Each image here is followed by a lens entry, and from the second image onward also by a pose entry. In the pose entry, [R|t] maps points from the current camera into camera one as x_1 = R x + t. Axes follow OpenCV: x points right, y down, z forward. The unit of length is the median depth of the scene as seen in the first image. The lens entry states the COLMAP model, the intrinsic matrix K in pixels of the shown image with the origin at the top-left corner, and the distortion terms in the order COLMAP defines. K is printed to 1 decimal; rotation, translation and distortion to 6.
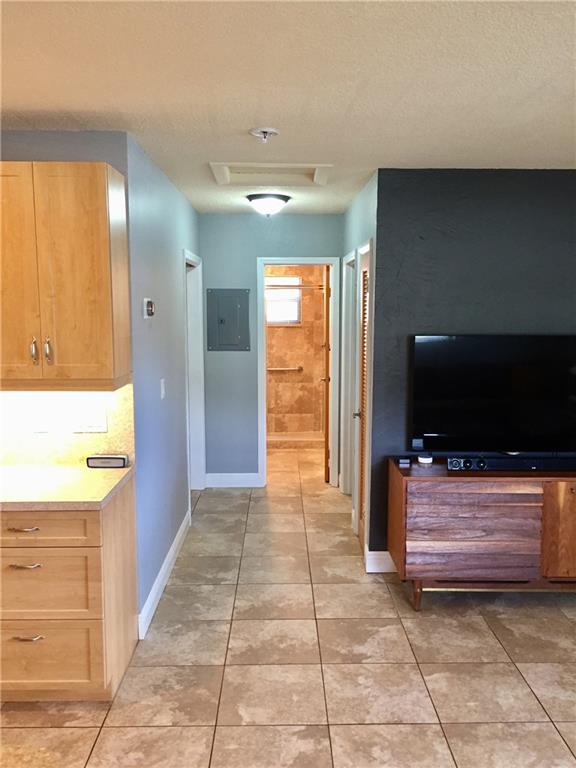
lens RADIAL K [[658.8, 0, 283.5], [0, 658.8, 389.7], [0, 0, 1]] dist [0.067157, -0.089154]
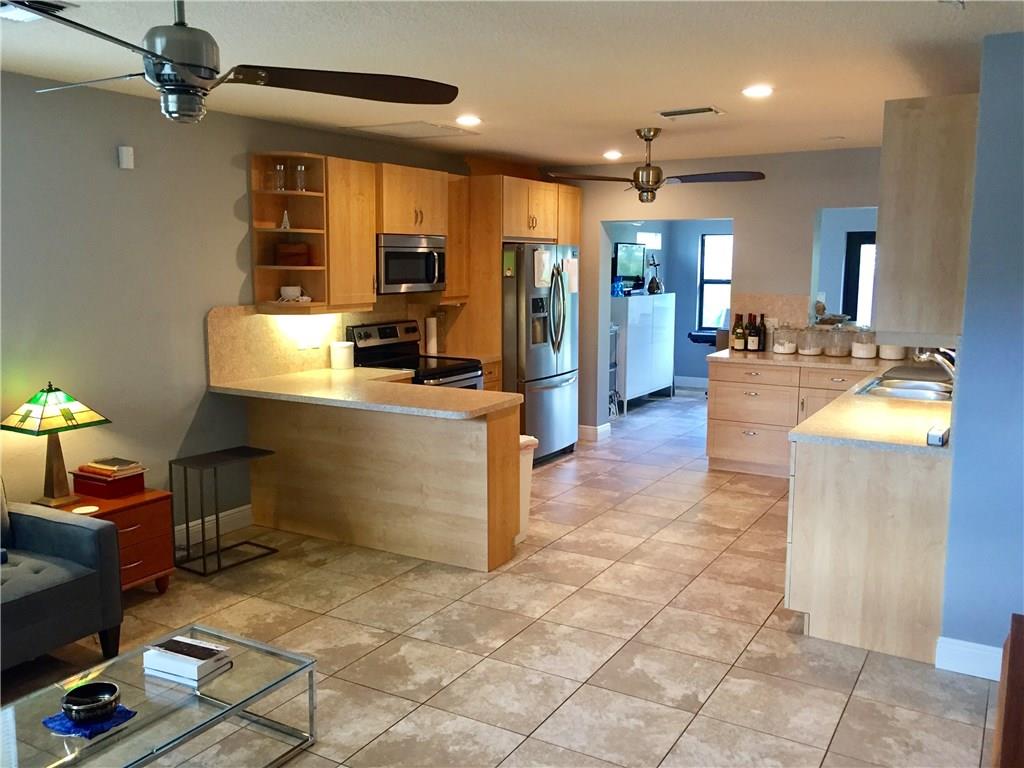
lens RADIAL K [[878.4, 0, 511.6], [0, 878.4, 382.8], [0, 0, 1]] dist [0.067157, -0.089154]
pose [[-0.511500, 0.122447, -0.850514, 1.047063], [-0.111133, 0.972055, 0.206781, -0.141625], [0.852066, 0.200289, -0.483598, 1.145266]]
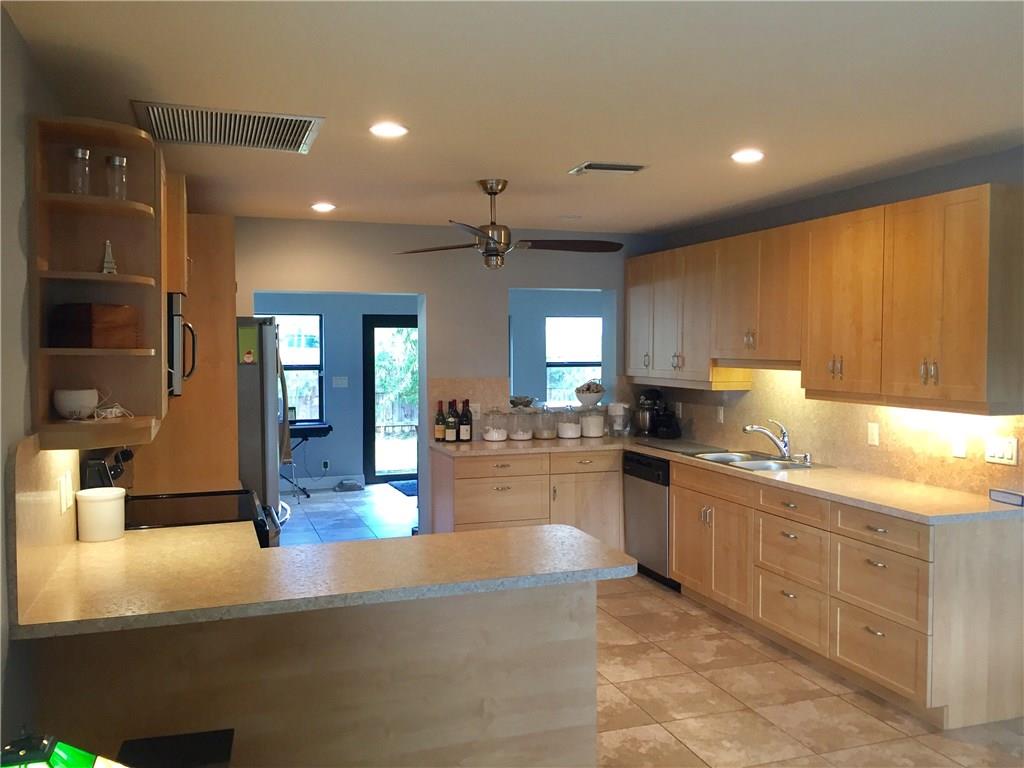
lens RADIAL K [[878.4, 0, 517.8], [0, 878.4, 376.3], [0, 0, 1]] dist [0.067157, -0.089154]
pose [[0.326069, 0.037365, -0.944607, 0.714023], [-0.121272, 0.992616, -0.002598, 0.030215], [0.937535, 0.115402, 0.328193, -0.066386]]
